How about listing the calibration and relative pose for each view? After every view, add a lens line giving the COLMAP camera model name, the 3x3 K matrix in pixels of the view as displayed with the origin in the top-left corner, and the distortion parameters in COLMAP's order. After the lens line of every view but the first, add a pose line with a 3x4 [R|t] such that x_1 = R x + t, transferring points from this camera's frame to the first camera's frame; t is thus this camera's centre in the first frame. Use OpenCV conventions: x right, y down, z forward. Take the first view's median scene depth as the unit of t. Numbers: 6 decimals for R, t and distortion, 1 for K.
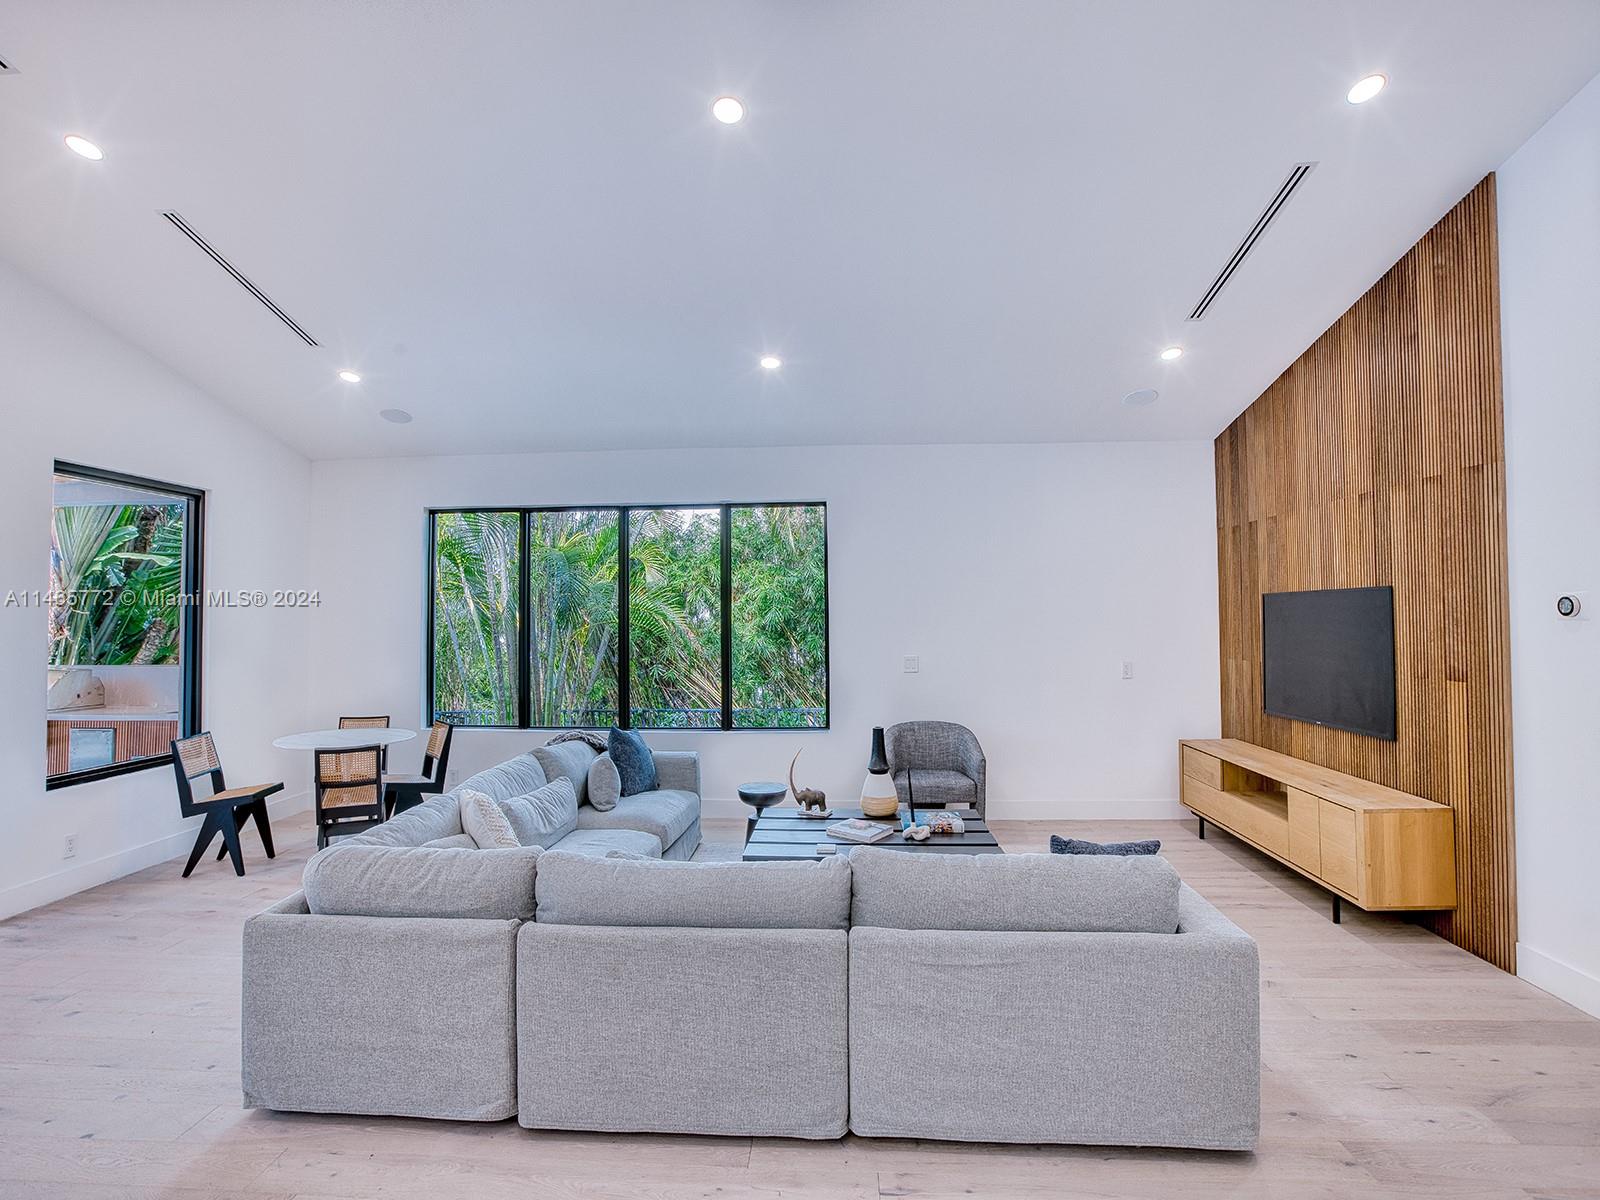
lens RADIAL K [[822.4, 0, 800.0], [0, 822.4, 600.0], [0, 0, 1]] dist [0.000674, 0.000179]
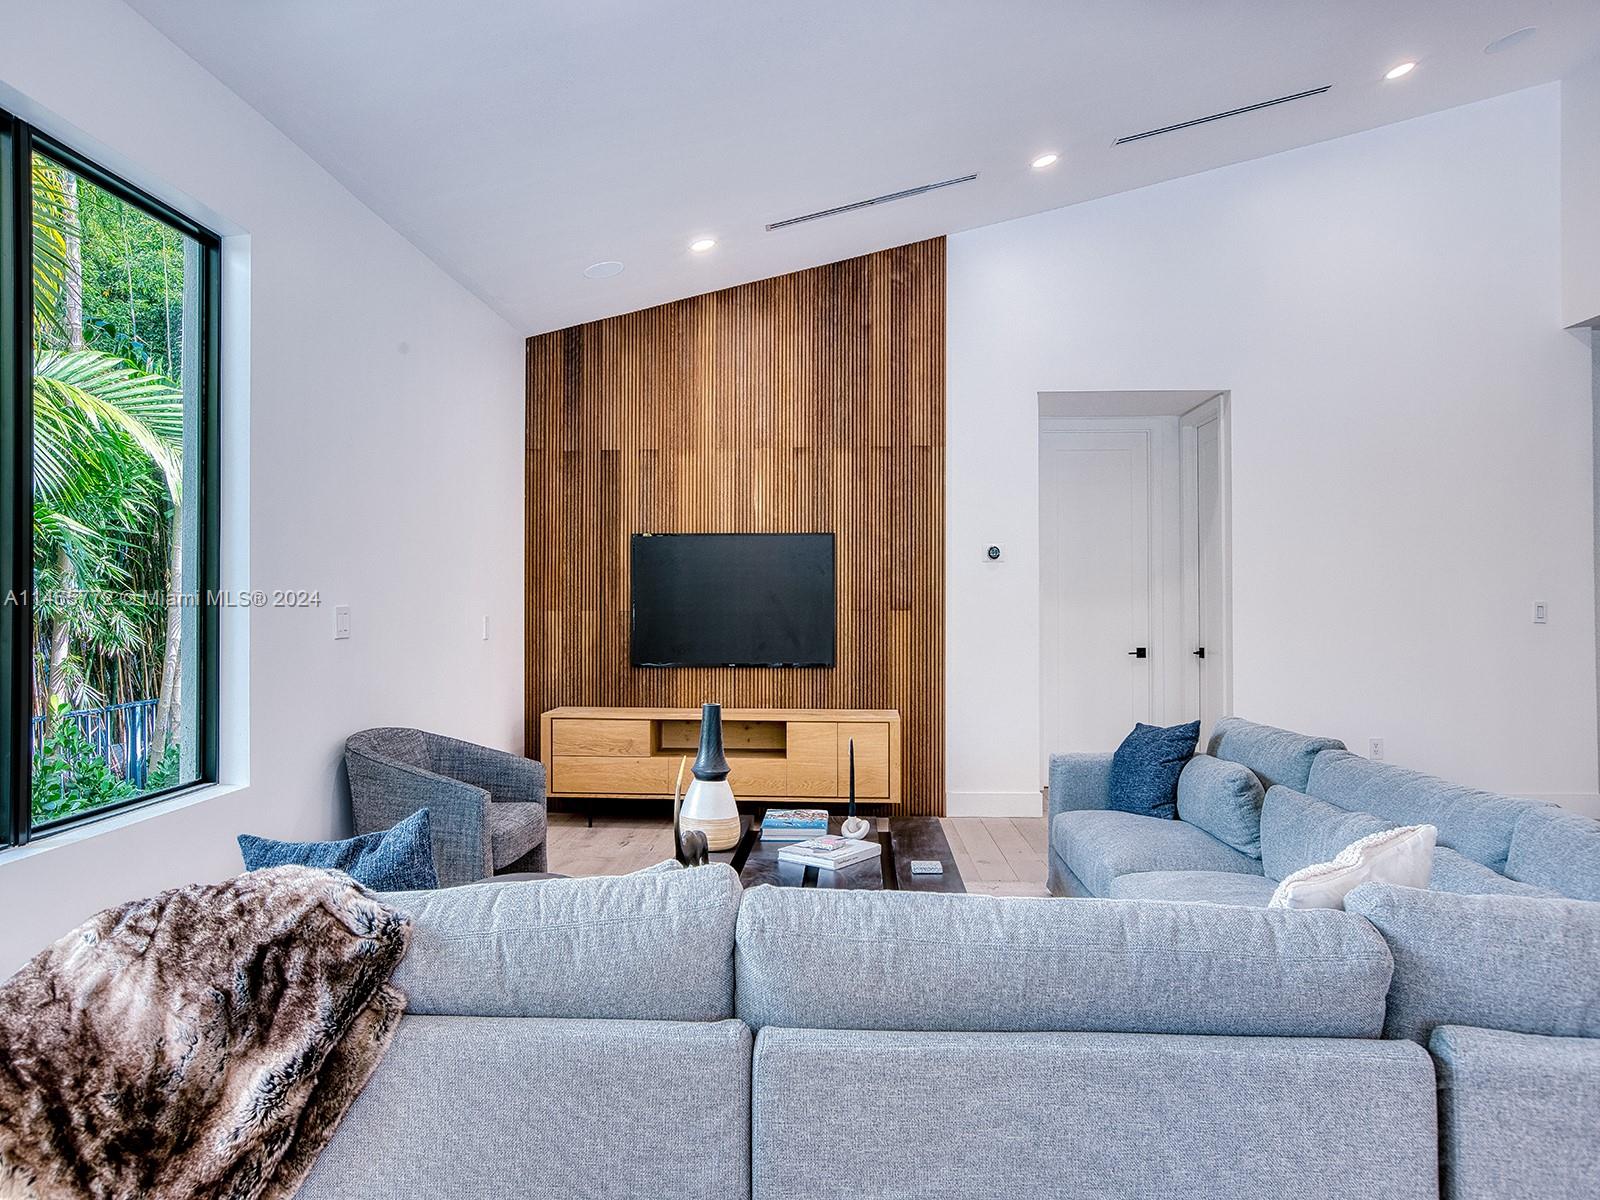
lens RADIAL K [[1067.3, 0, 800.0], [0, 1067.3, 600.0], [0, 0, 1]] dist [-0.005201, -0.000392]
pose [[-0.035859, 0.015371, 0.999239, -0.756149], [-0.023239, 0.999599, -0.016211, 0.100227], [-0.999087, -0.023802, -0.035487, 1.070241]]
